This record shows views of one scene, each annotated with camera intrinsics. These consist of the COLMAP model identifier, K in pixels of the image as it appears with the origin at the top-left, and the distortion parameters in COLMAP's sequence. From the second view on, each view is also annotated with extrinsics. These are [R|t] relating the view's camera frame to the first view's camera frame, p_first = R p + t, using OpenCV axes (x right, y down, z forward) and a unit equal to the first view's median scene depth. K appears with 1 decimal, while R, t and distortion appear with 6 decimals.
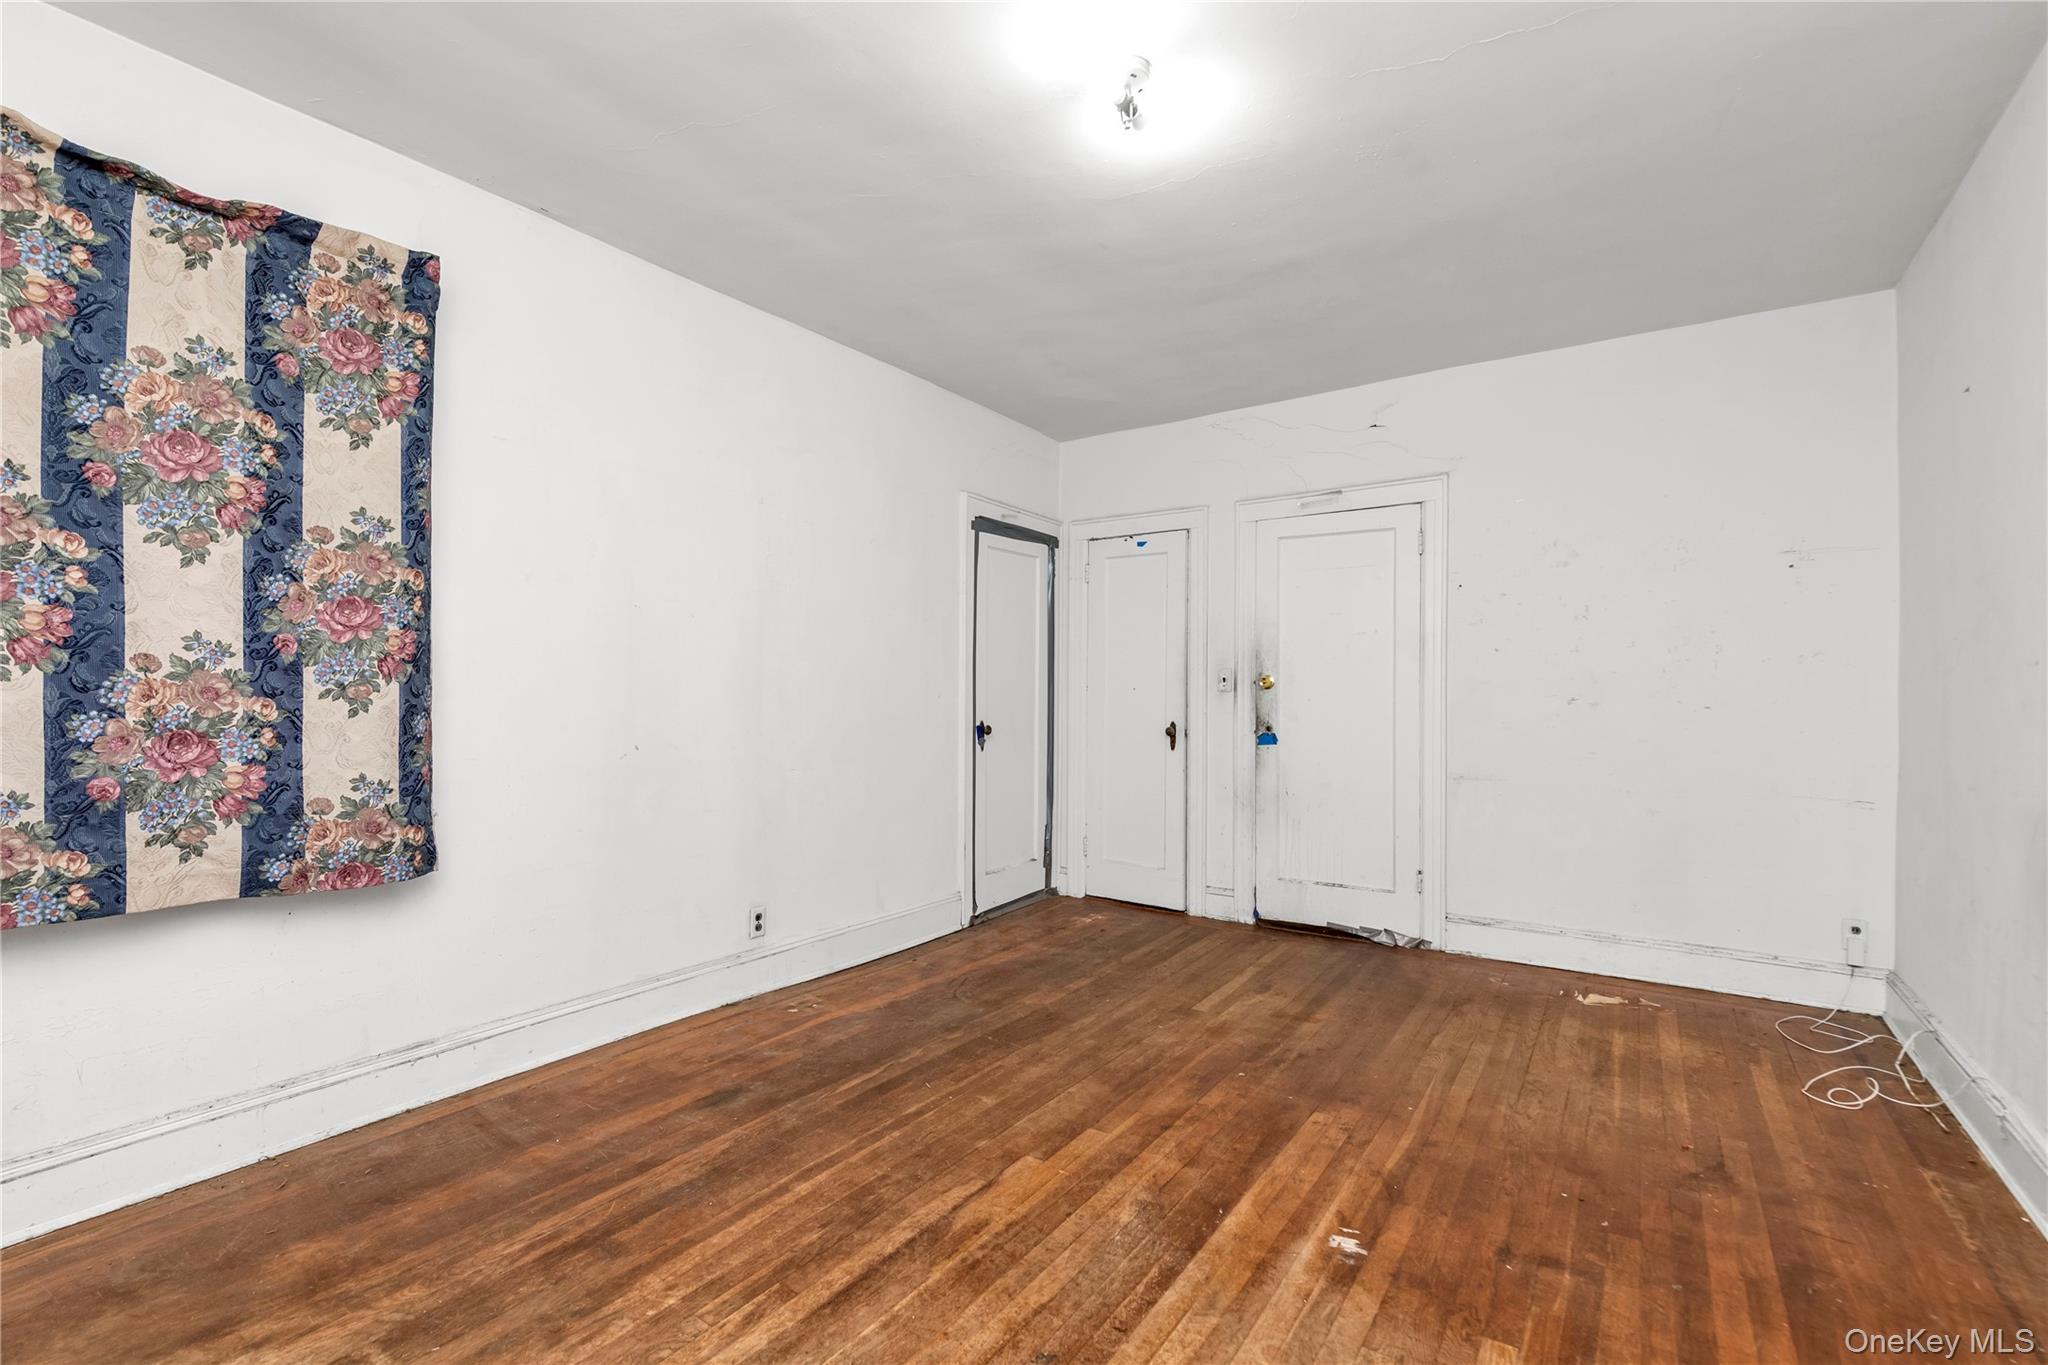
lens RADIAL K [[891.4, 0, 1020.7], [0, 891.4, 689.5], [0, 0, 1]] dist [0.003339, -0.000482]
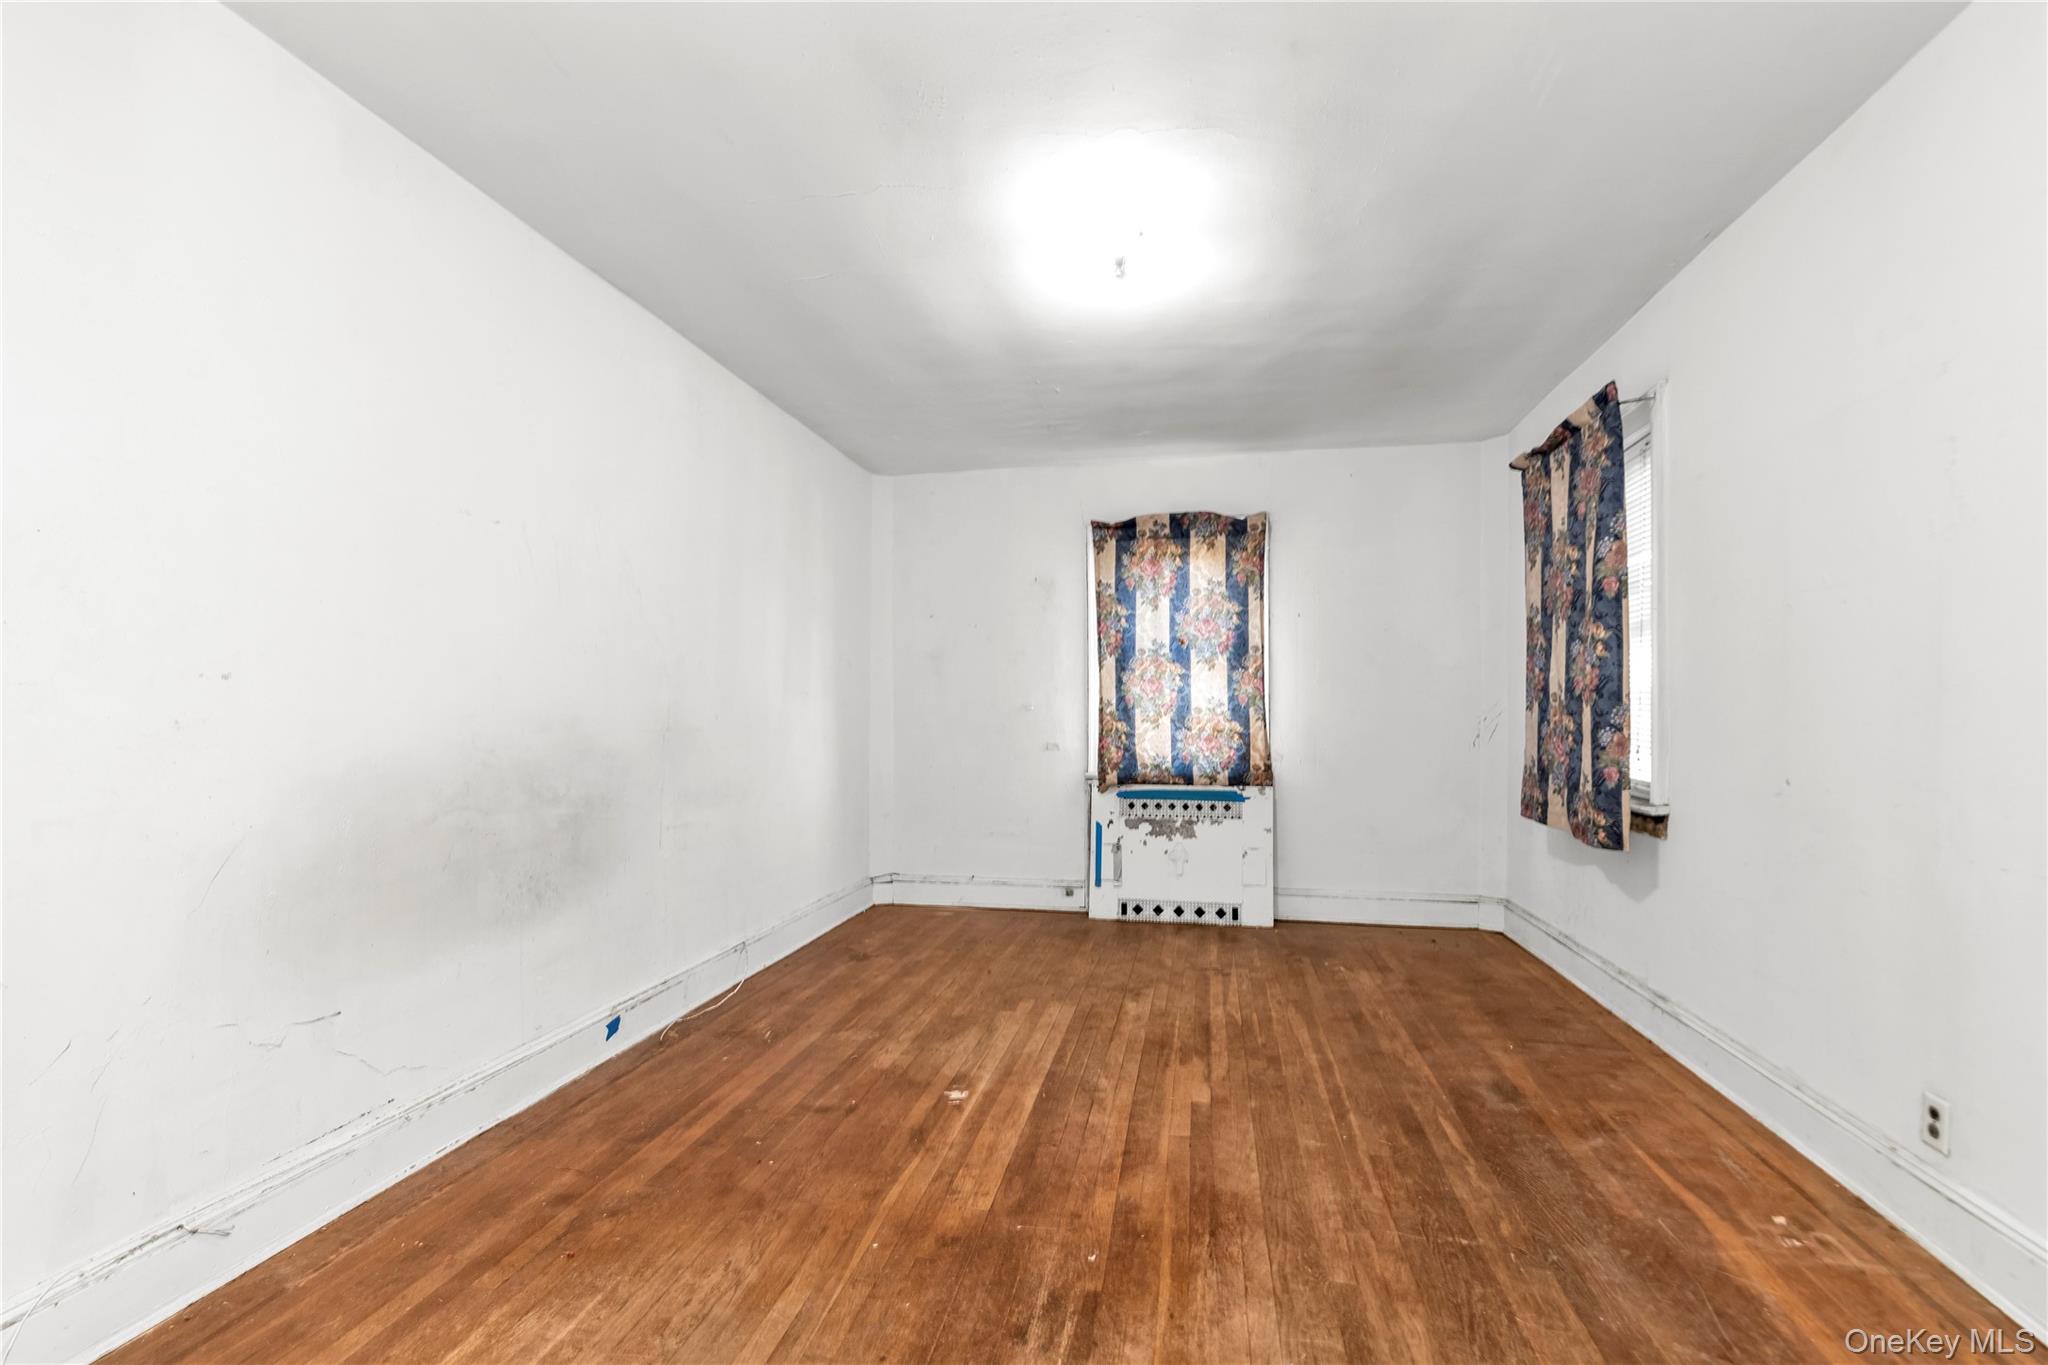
lens RADIAL K [[891.4, 0, 1024.3], [0, 891.4, 693.2], [0, 0, 1]] dist [0.003339, -0.000482]
pose [[-0.917017, -0.010674, -0.398705, 0.719858], [-0.000749, 0.999686, -0.025042, 0.006874], [0.398847, -0.022665, -0.916737, 2.022776]]
